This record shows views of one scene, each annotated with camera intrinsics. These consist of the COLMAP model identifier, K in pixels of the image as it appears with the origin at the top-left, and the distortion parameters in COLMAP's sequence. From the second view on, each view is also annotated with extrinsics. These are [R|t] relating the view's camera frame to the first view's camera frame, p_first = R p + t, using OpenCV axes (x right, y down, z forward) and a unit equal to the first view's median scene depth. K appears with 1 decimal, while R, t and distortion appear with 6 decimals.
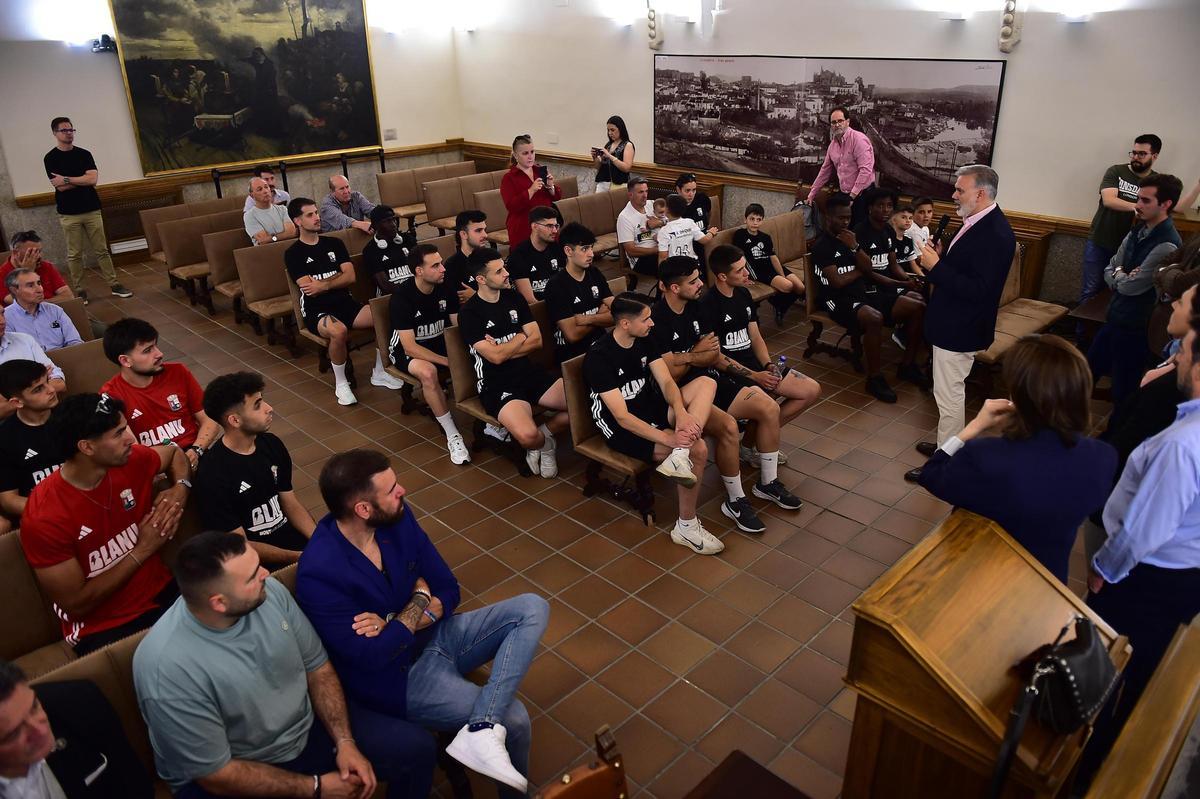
lens RADIAL K [[818.5, 0, 593.7], [0, 818.5, 398.1], [0, 0, 1]] dist [-0.050981, 0.000803]
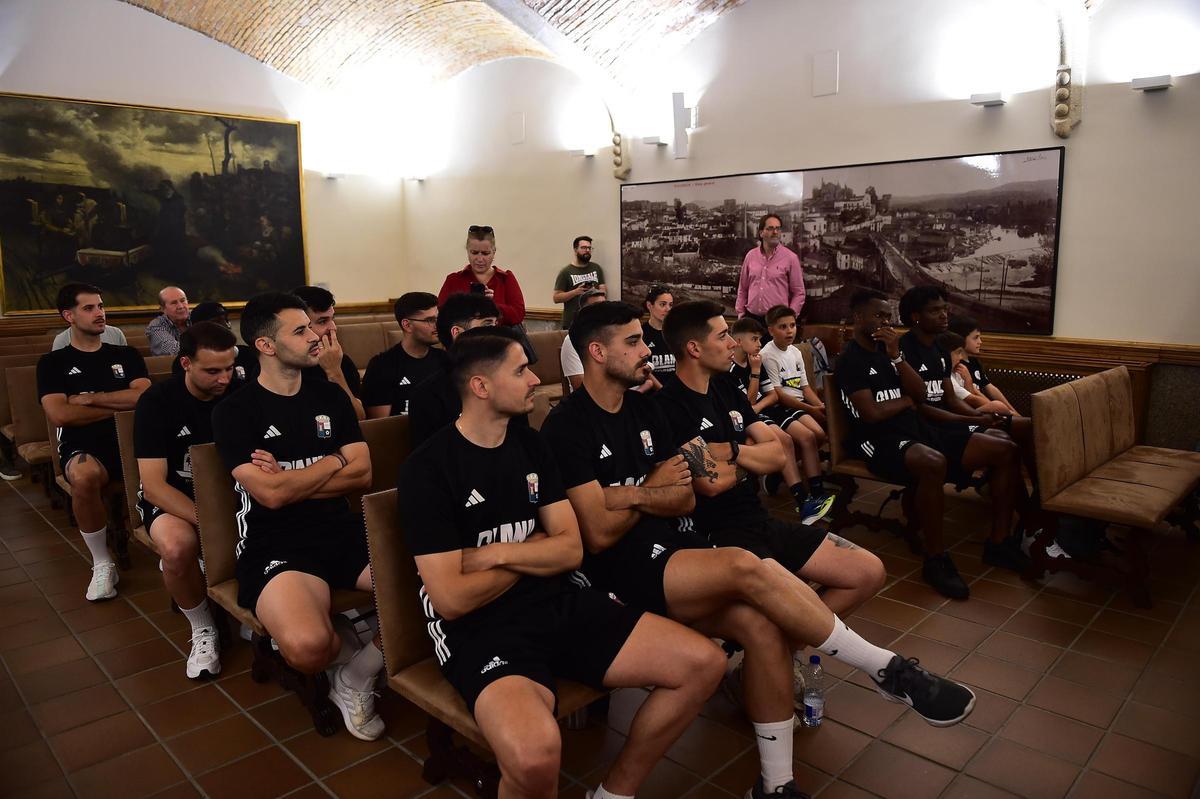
lens RADIAL K [[818.5, 0, 594.8], [0, 818.5, 399.8], [0, 0, 1]] dist [-0.050981, 0.000803]
pose [[0.999870, 0.012089, 0.010711, 0.042582], [-0.008961, 0.966950, -0.254809, 0.011234], [-0.013438, 0.254680, 0.966932, 0.240679]]
